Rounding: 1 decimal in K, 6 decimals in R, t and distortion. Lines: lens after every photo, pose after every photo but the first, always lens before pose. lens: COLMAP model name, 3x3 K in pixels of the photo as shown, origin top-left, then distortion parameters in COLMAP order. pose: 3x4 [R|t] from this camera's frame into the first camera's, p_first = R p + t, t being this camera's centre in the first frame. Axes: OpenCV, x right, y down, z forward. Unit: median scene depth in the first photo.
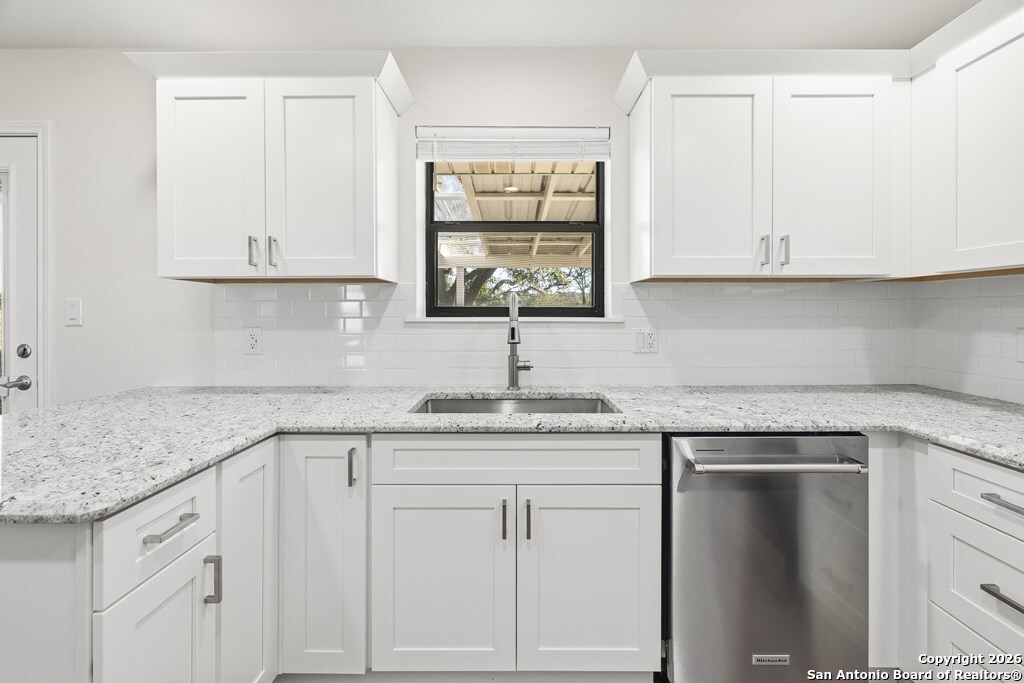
lens RADIAL K [[470.0, 0, 513.6], [0, 470.0, 311.7], [0, 0, 1]] dist [0.001014, 0.000178]
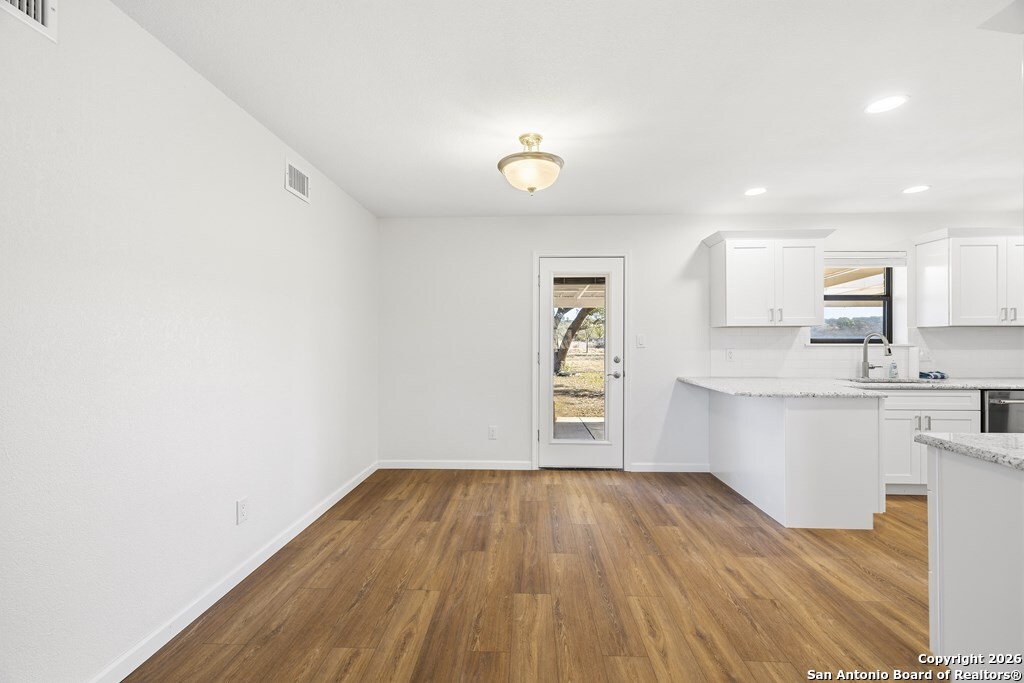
lens RADIAL K [[433.4, 0, 507.0], [0, 433.4, 339.6], [0, 0, 1]] dist [-0.000414, 0.000149]
pose [[0.999312, -0.000807, -0.037076, -1.739097], [0.000881, 0.999998, 0.001998, -0.013916], [0.037074, -0.002029, 0.999310, -1.148236]]
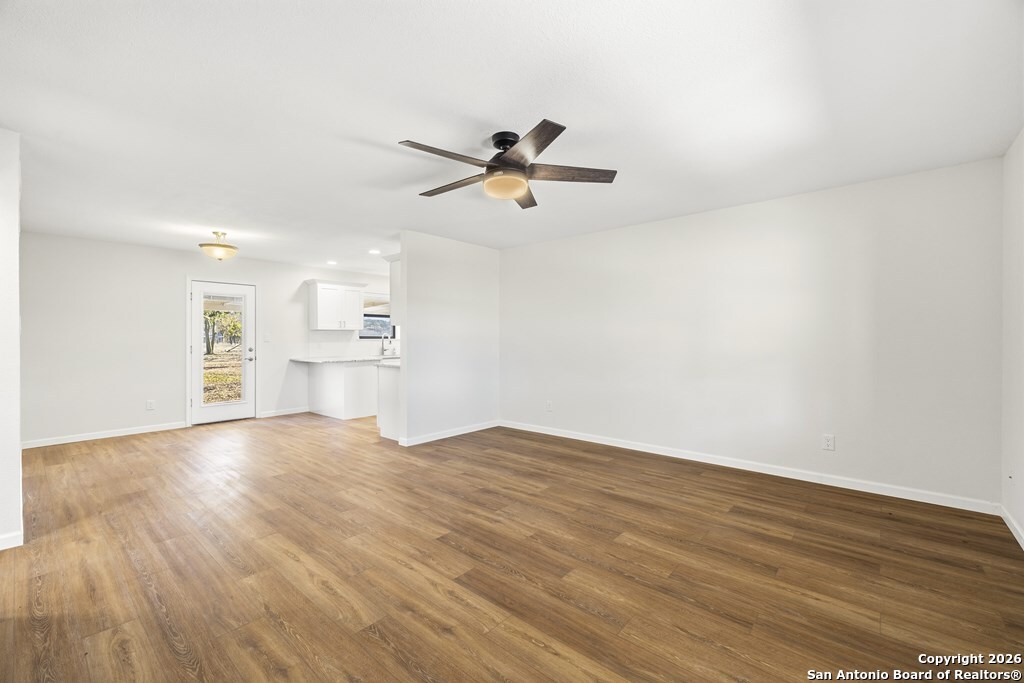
lens RADIAL K [[433.4, 0, 507.0], [0, 433.4, 339.6], [0, 0, 1]] dist [-0.000414, 0.000149]
pose [[0.663488, -0.005137, 0.748170, -2.555466], [-0.000837, 0.999971, 0.007609, -0.016108], [-0.748187, -0.005674, 0.663464, -2.904789]]
